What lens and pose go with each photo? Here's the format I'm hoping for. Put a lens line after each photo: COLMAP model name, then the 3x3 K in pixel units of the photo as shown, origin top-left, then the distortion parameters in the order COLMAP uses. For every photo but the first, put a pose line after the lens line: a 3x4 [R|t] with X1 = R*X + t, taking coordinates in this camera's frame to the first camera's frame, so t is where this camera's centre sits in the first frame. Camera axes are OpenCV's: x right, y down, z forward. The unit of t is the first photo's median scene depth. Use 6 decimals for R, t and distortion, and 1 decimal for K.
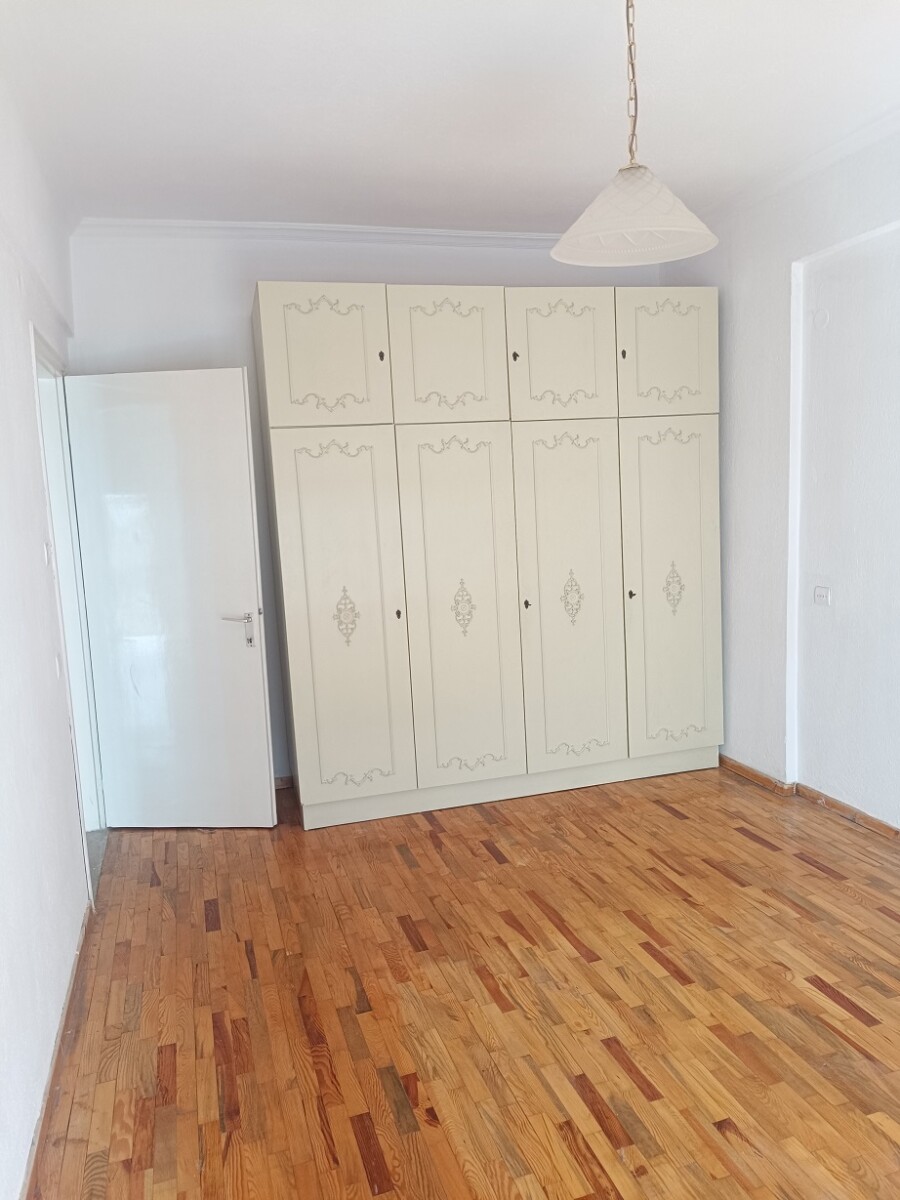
lens RADIAL K [[822.3, 0, 444.5], [0, 822.3, 597.4], [0, 0, 1]] dist [0.047216, -0.048518]
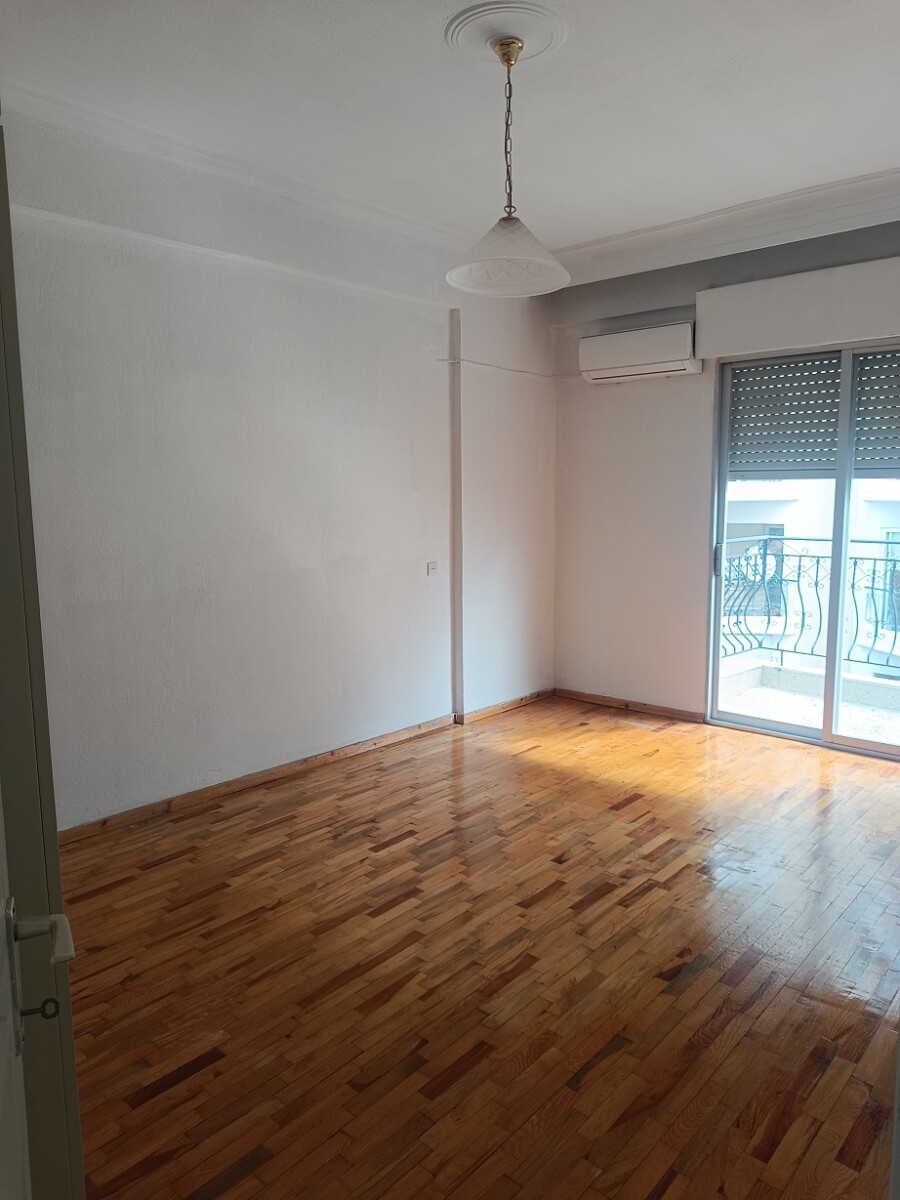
lens RADIAL K [[833.4, 0, 434.1], [0, 833.4, 594.2], [0, 0, 1]] dist [0.004244, 0.001559]
pose [[-0.493199, -0.063704, 0.867581, -0.658079], [0.146227, 0.977053, 0.154869, -0.113327], [-0.857538, 0.203245, -0.472567, 1.341239]]
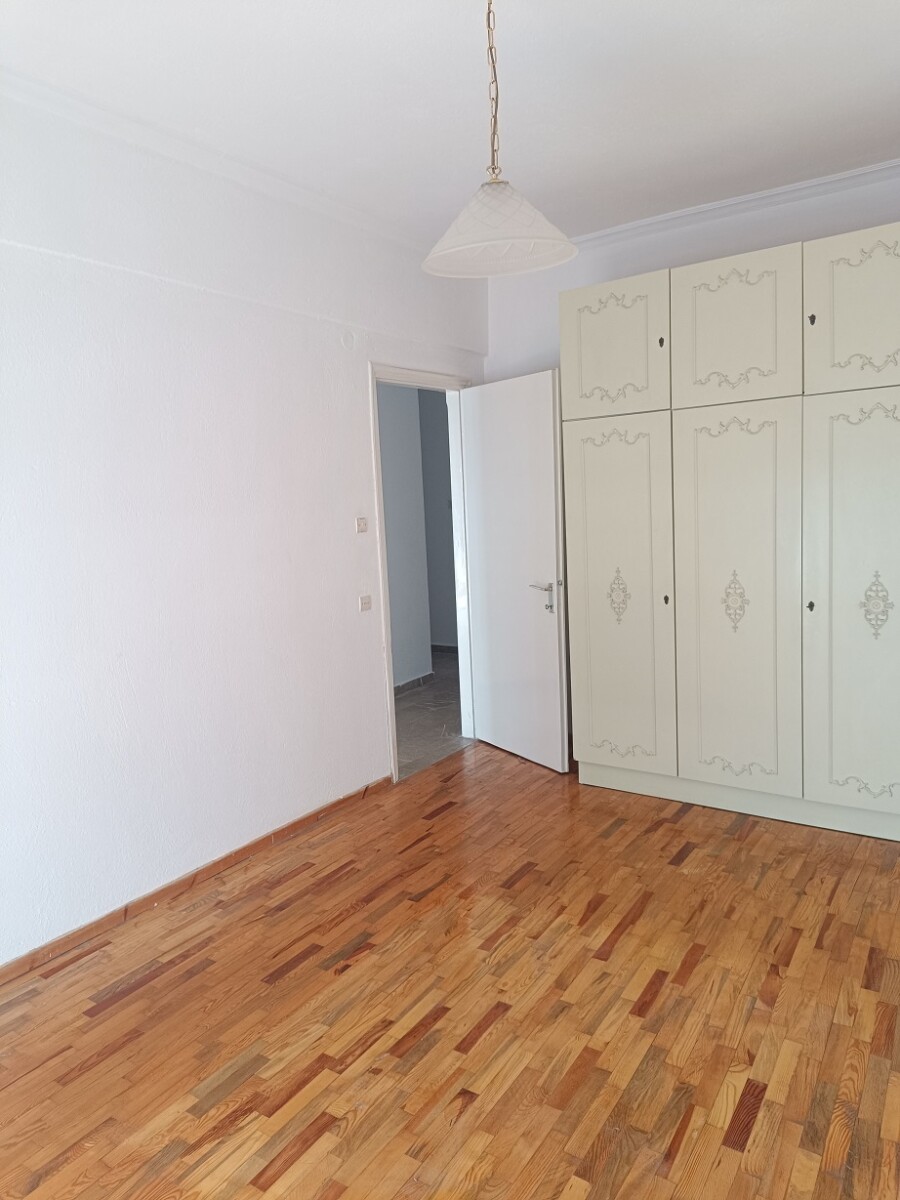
lens RADIAL K [[824.0, 0, 453.8], [0, 824.0, 597.8], [0, 0, 1]] dist [0.065098, -0.087591]
pose [[0.630310, 0.114068, -0.767918, 0.767274], [-0.084349, 0.993353, 0.078321, -0.054029], [0.771748, 0.015407, 0.635742, 0.217961]]
